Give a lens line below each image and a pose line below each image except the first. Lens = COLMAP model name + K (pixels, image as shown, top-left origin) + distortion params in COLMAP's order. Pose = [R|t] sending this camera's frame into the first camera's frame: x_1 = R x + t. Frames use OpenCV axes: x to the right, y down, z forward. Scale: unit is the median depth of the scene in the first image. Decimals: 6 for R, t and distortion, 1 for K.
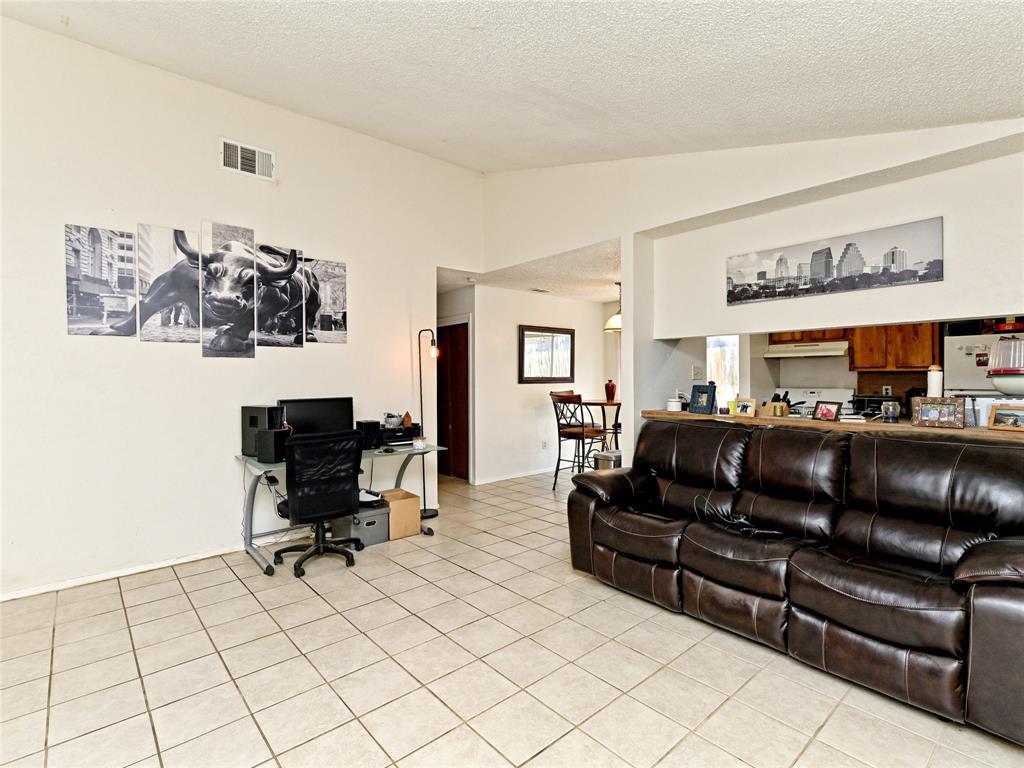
lens RADIAL K [[502.2, 0, 511.6], [0, 502.2, 380.5], [0, 0, 1]] dist [-0.002227, -0.000610]
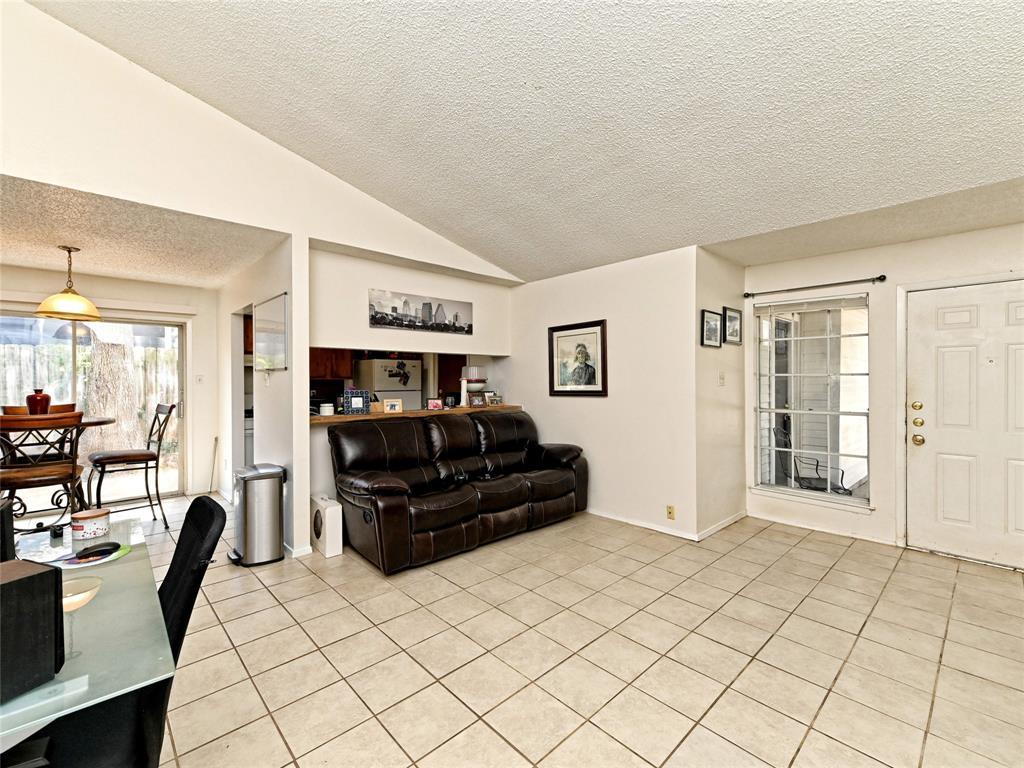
lens RADIAL K [[444.5, 0, 511.4], [0, 444.5, 382.8], [0, 0, 1]] dist [0.003087, 0.000198]
pose [[-0.039753, -0.001236, 0.999209, -0.785710], [0.011058, 0.999937, 0.001676, -0.007717], [-0.999148, 0.011115, -0.039737, 0.783271]]
